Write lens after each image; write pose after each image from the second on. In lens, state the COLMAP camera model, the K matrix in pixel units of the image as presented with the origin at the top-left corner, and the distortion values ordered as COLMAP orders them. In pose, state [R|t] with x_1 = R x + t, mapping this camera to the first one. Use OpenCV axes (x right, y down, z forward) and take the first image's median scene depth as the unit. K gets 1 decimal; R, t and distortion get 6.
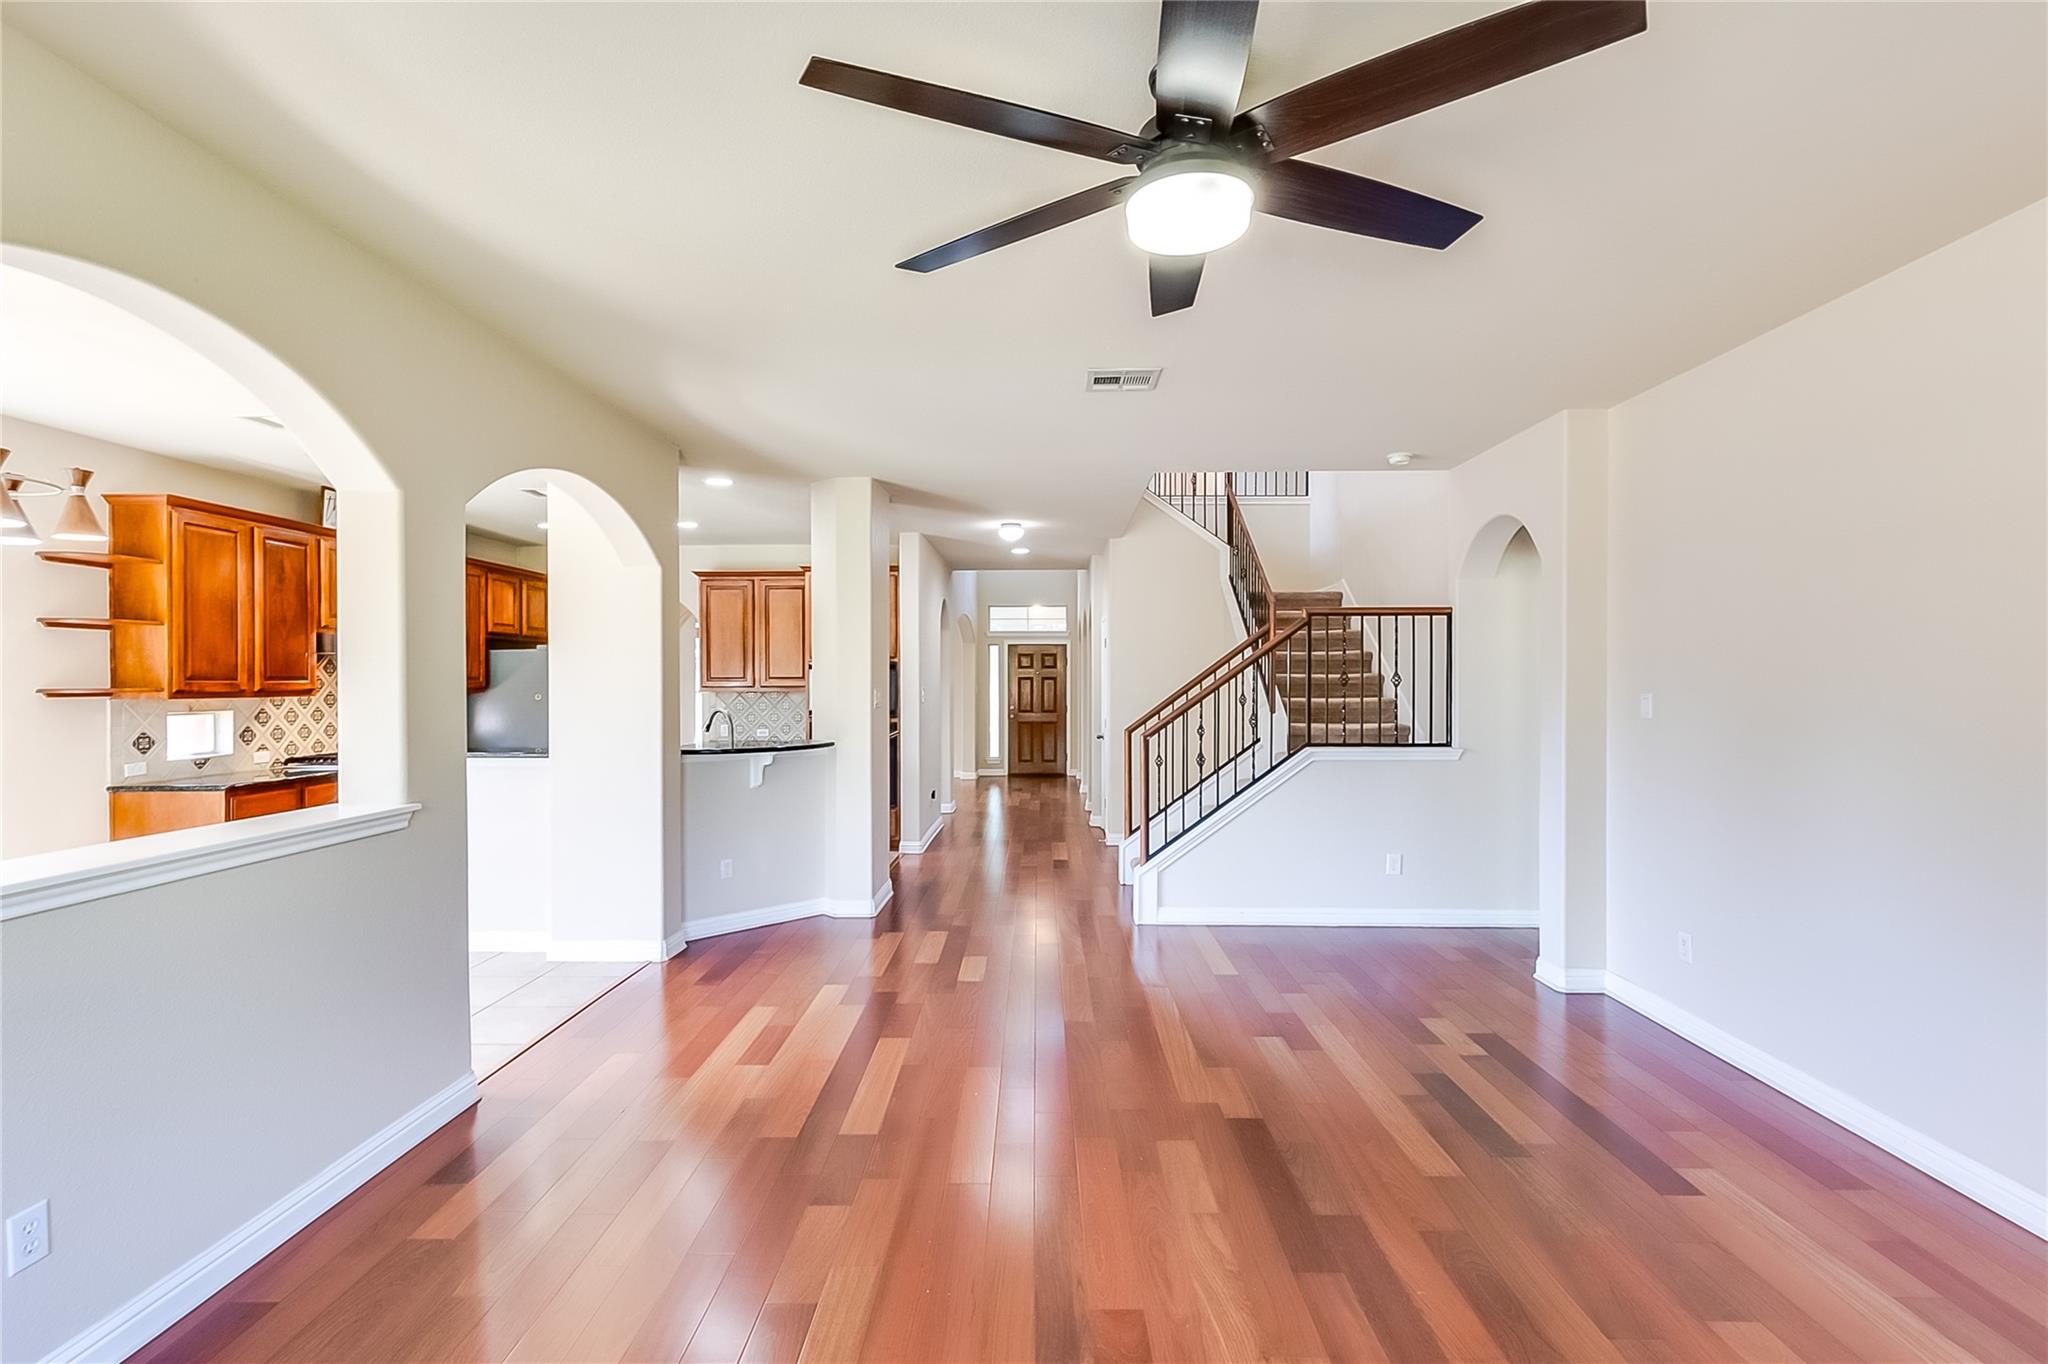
lens RADIAL K [[925.5, 0, 1036.7], [0, 925.5, 692.9], [0, 0, 1]] dist [0.002748, -0.000726]
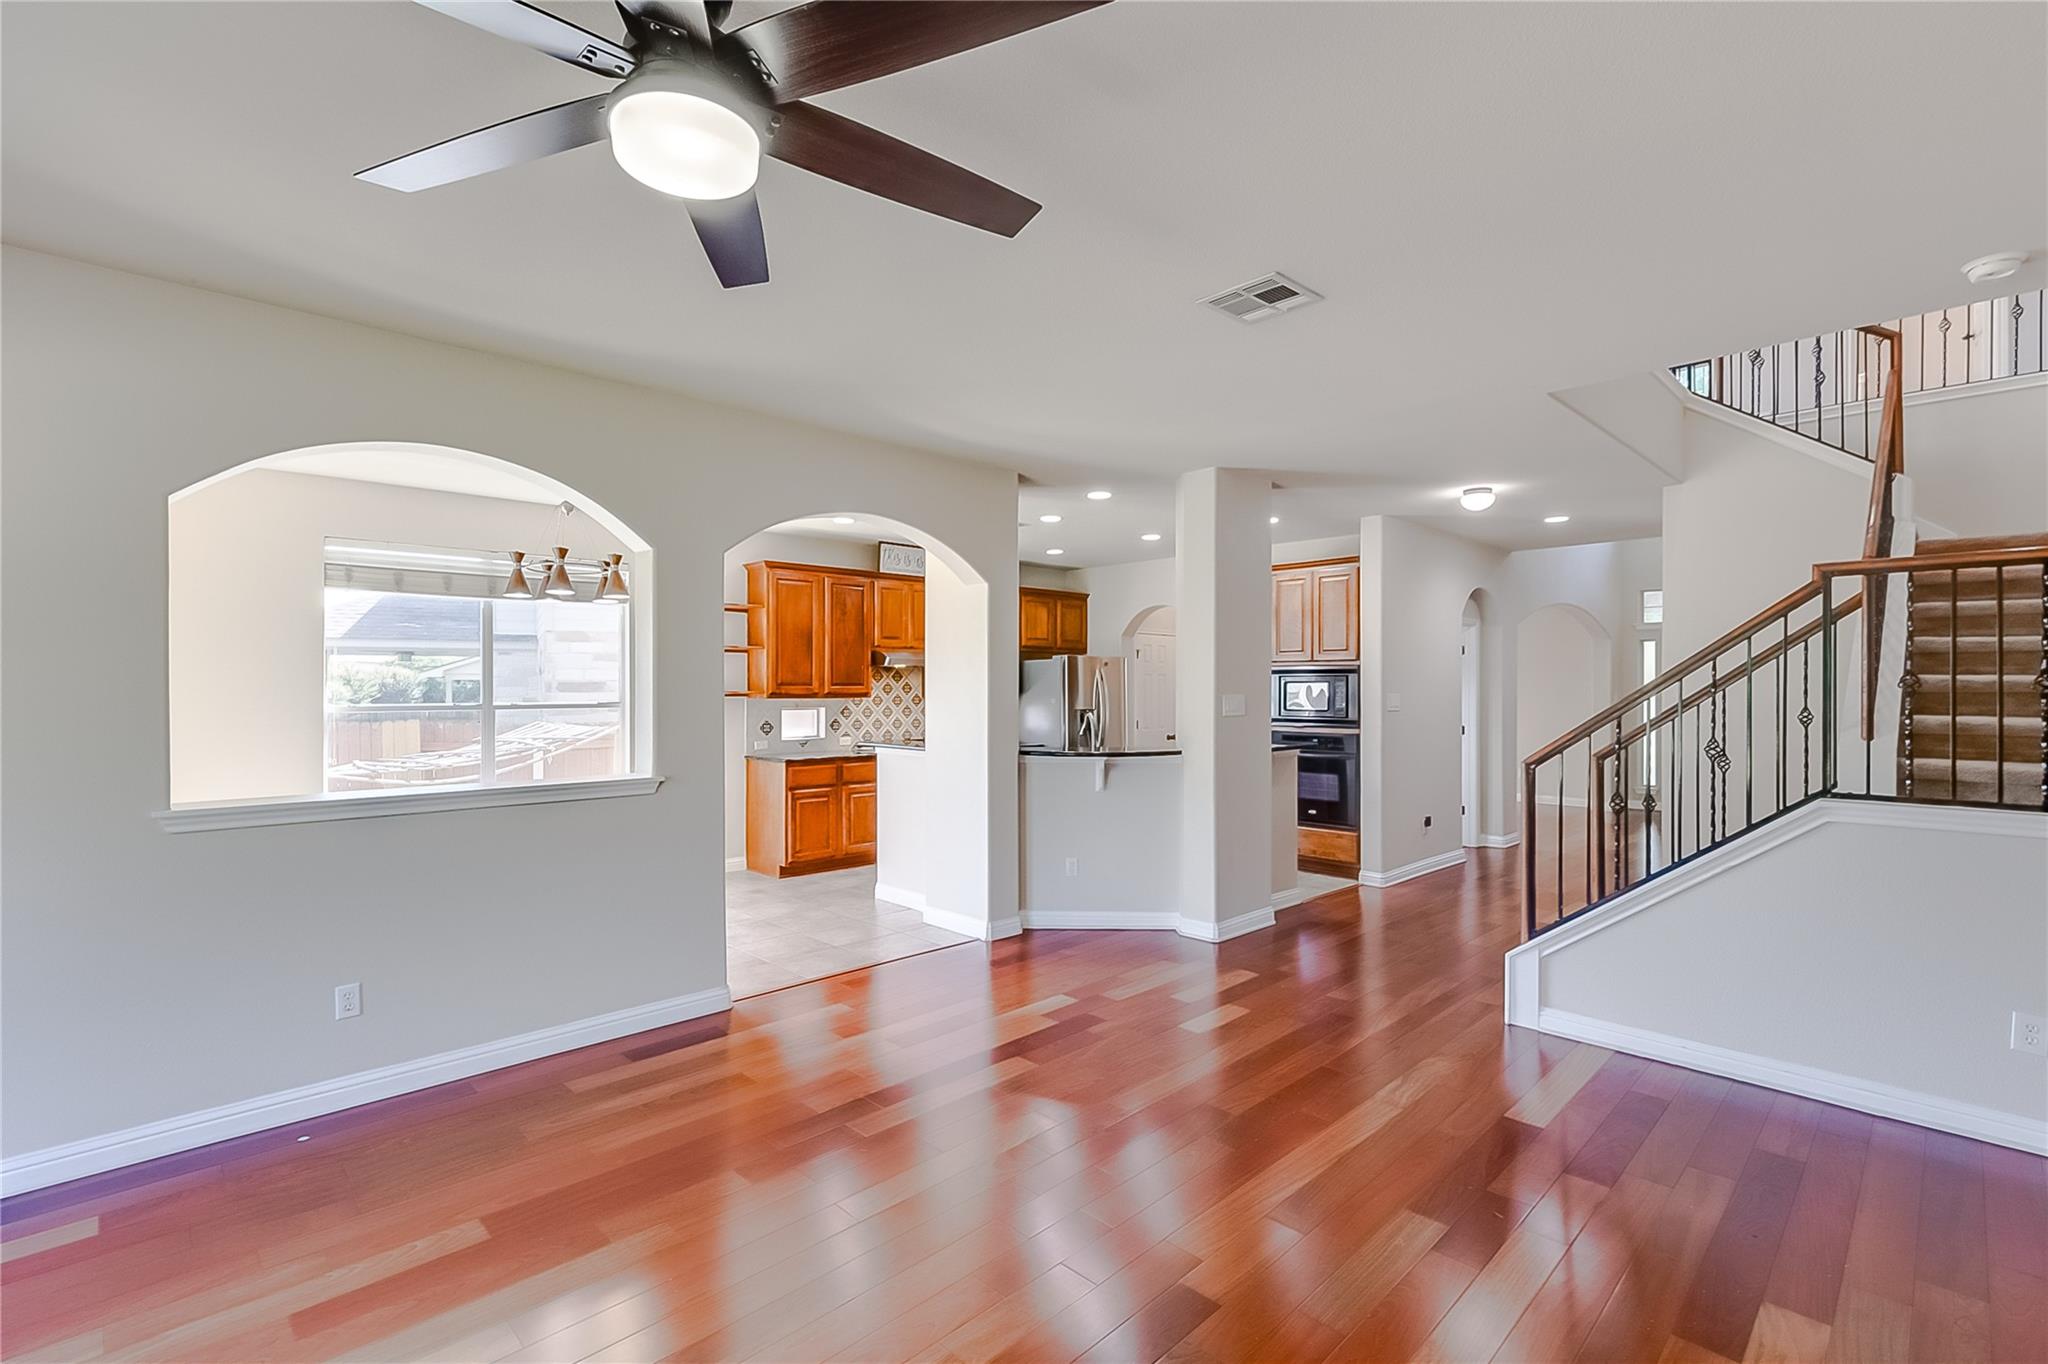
lens RADIAL K [[925.5, 0, 1024.5], [0, 925.5, 693.9], [0, 0, 1]] dist [0.002748, -0.000726]
pose [[0.706712, 0.006204, -0.707474, 0.350055], [-0.010076, 0.999948, -0.001295, -0.002728], [0.707429, 0.008044, 0.706738, 0.216171]]
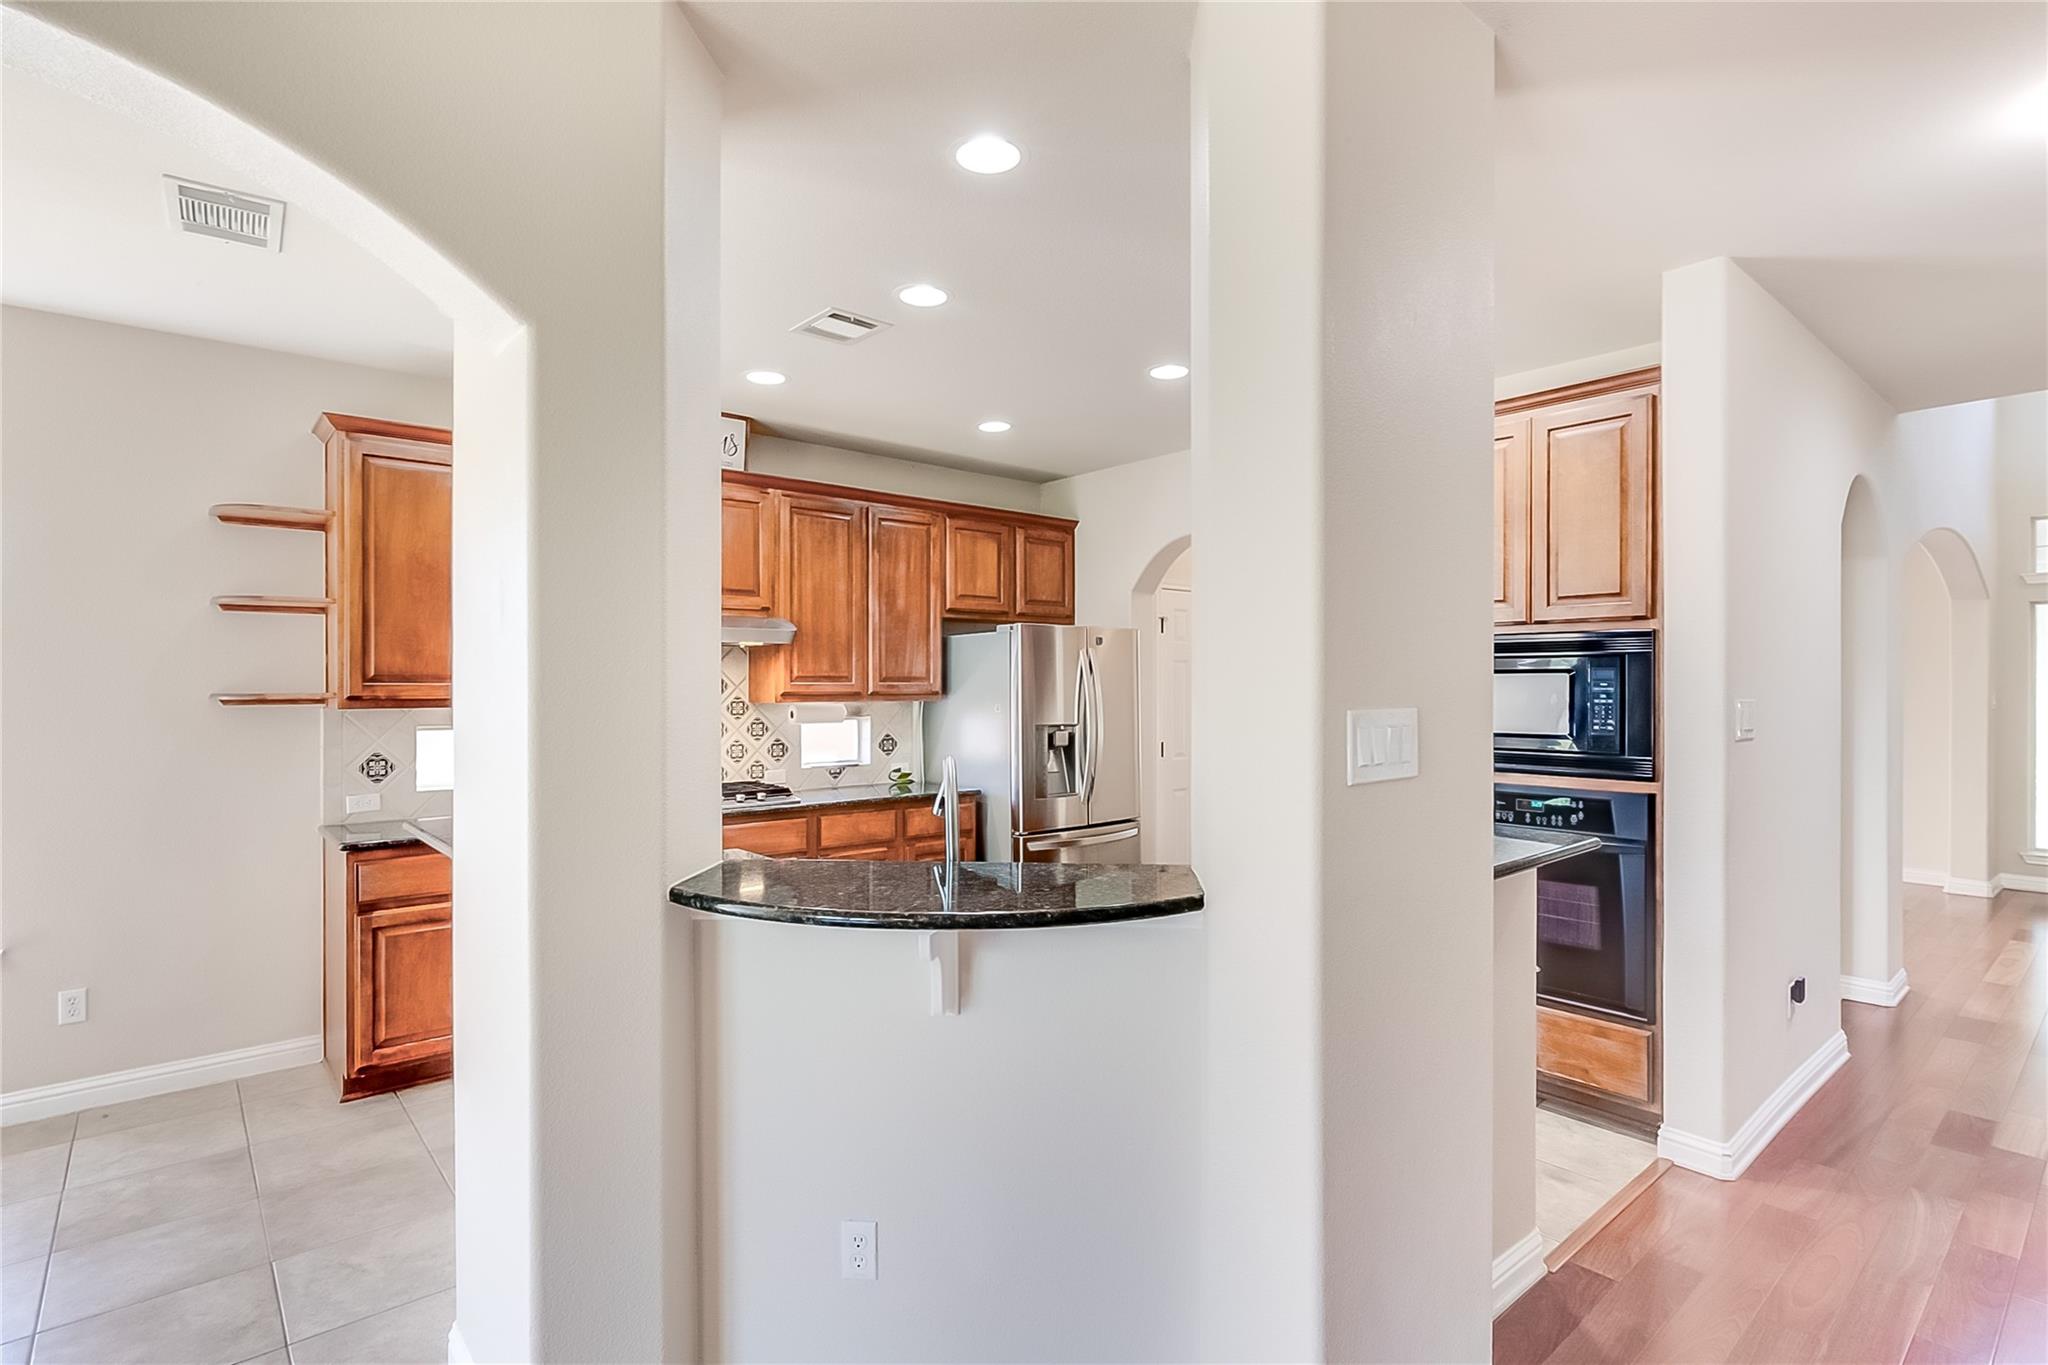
lens RADIAL K [[1014.1, 0, 1023.2], [0, 1014.1, 691.0], [0, 0, 1]] dist [0.000403, -0.001852]
pose [[0.664000, 0.005804, -0.747710, -0.022962], [-0.009264, 0.999957, -0.000465, -0.009821], [0.747675, 0.007235, 0.664025, 0.769547]]
